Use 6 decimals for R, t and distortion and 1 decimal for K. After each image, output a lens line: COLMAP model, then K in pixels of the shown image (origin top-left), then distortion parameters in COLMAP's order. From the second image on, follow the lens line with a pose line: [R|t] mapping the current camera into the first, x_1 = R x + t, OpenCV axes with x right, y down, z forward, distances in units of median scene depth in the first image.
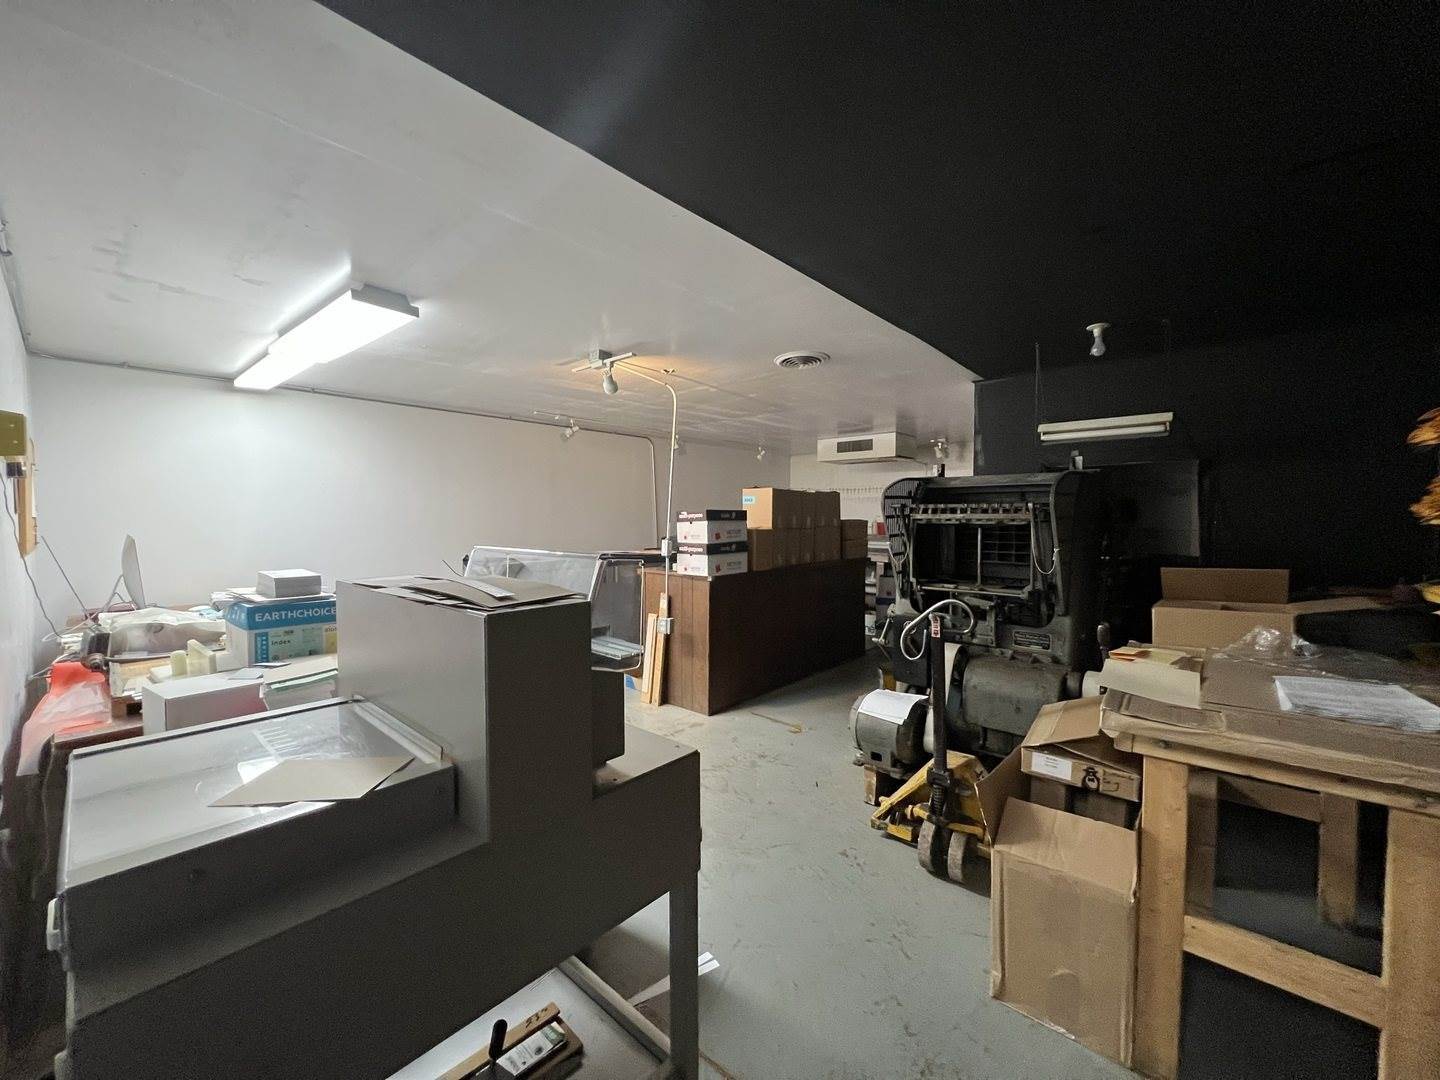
lens RADIAL K [[578.4, 0, 720.3], [0, 578.4, 541.6], [0, 0, 1]] dist [-0.003045, -0.000309]
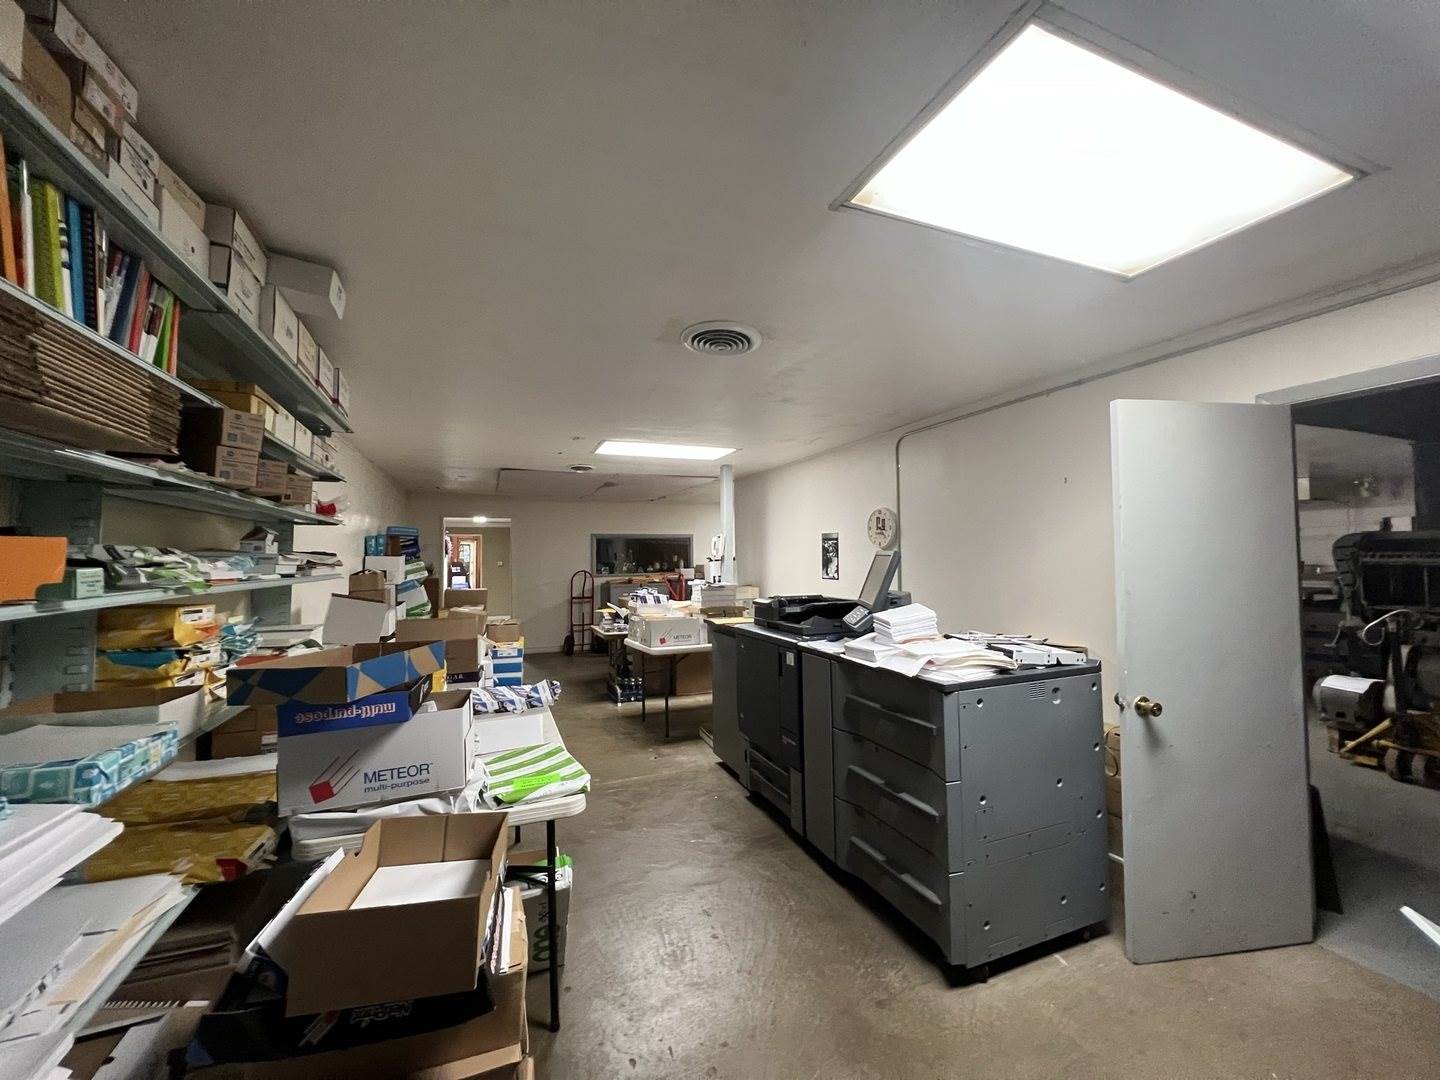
lens RADIAL K [[578.4, 0, 717.7], [0, 578.4, 528.9], [0, 0, 1]] dist [-0.003045, -0.000309]
pose [[0.891520, -0.019104, -0.452579, -0.526509], [-0.016668, 0.997050, -0.074920, 0.018444], [0.452675, 0.074336, 0.888572, -1.201051]]
